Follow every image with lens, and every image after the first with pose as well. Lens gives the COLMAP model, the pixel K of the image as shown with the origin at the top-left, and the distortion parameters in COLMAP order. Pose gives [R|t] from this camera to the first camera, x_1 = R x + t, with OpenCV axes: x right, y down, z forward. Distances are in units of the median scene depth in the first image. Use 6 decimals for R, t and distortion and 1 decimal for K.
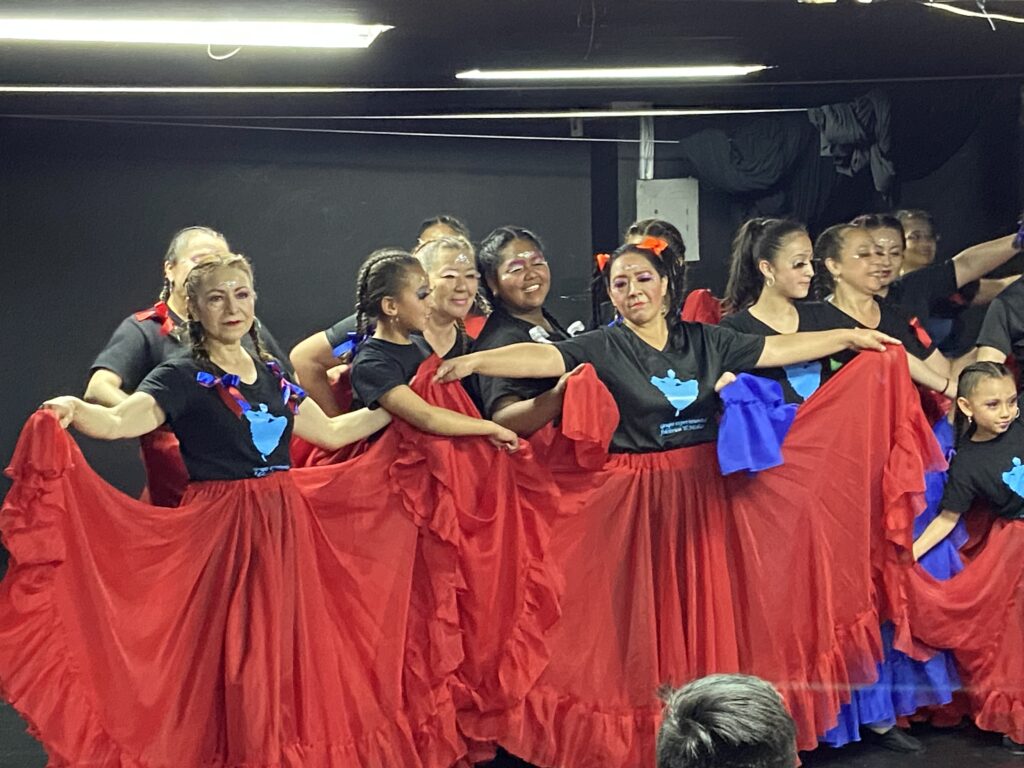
lens RADIAL K [[2032.2, 0, 513.5], [0, 2032.2, 381.5], [0, 0, 1]] dist [0.073930, 0.000000]
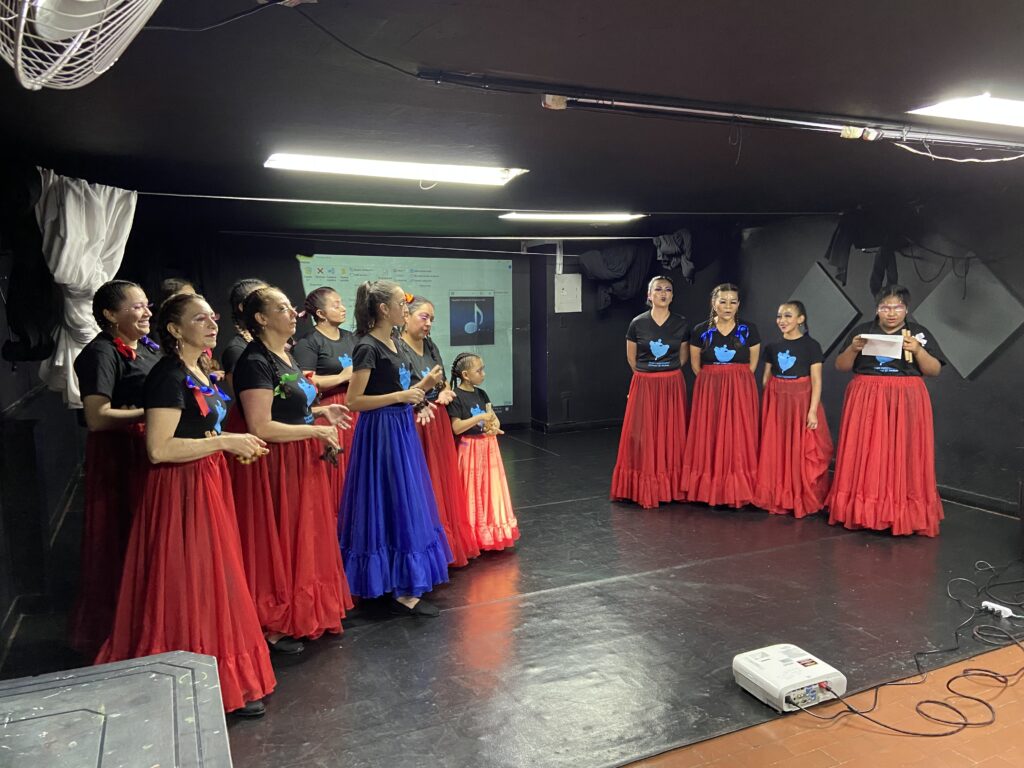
lens RADIAL K [[787.8, 0, 513.8], [0, 787.8, 382.1], [0, 0, 1]] dist [0.096180, -0.097277]
pose [[0.989736, -0.013238, 0.142292, -0.113578], [0.010424, 0.999735, 0.020504, -0.003512], [-0.142526, -0.018810, 0.989612, 0.212015]]
